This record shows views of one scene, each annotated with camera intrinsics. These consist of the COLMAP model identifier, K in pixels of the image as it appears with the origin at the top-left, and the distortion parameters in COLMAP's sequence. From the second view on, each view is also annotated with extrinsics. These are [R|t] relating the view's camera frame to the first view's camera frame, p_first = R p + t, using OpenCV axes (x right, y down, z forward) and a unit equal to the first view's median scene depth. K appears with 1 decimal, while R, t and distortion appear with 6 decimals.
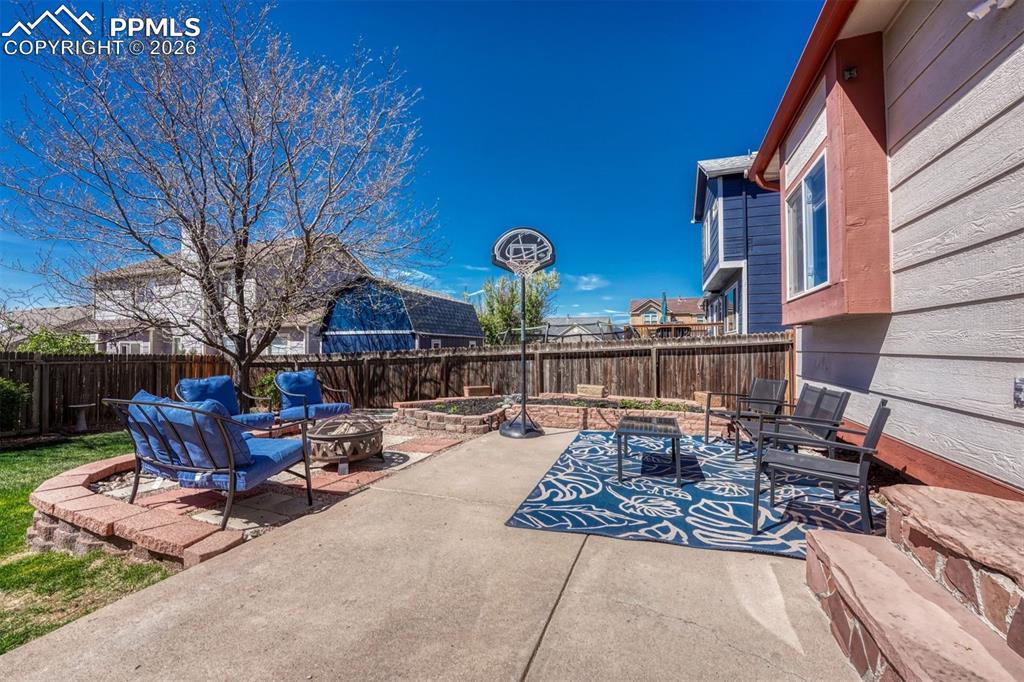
lens RADIAL K [[442.3, 0, 509.4], [0, 442.3, 342.3], [0, 0, 1]] dist [-0.006293, -0.001134]
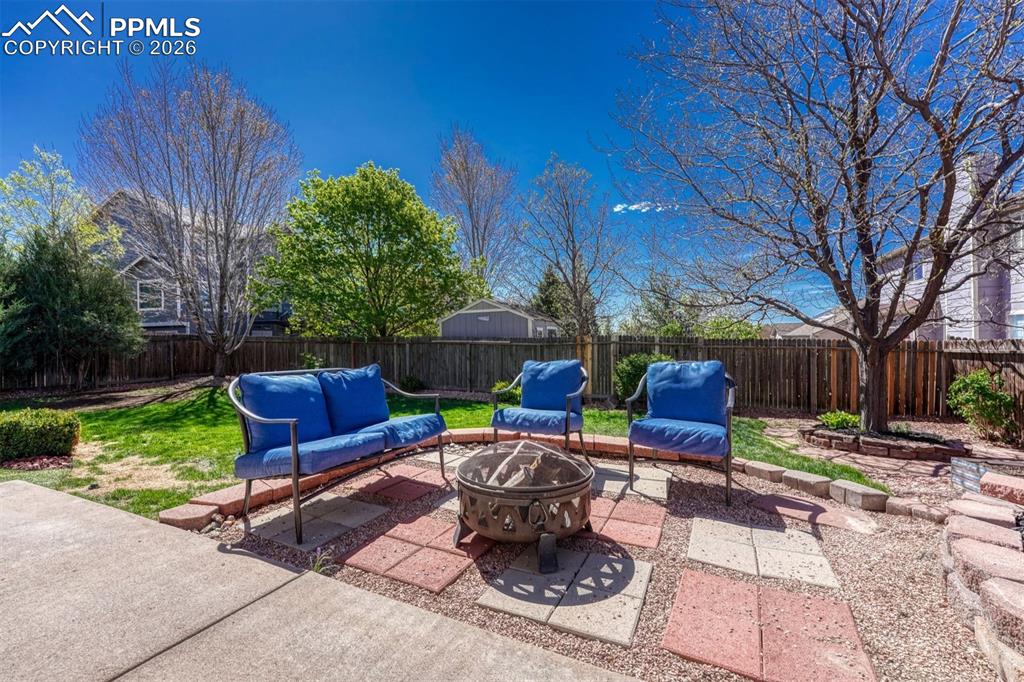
lens RADIAL K [[442.3, 0, 512.8], [0, 442.3, 344.1], [0, 0, 1]] dist [-0.006293, -0.001134]
pose [[-0.085123, 0.008154, -0.996337, 0.119768], [0.018938, 0.999799, 0.006564, 0.035489], [0.996190, -0.018310, -0.085261, 0.829806]]
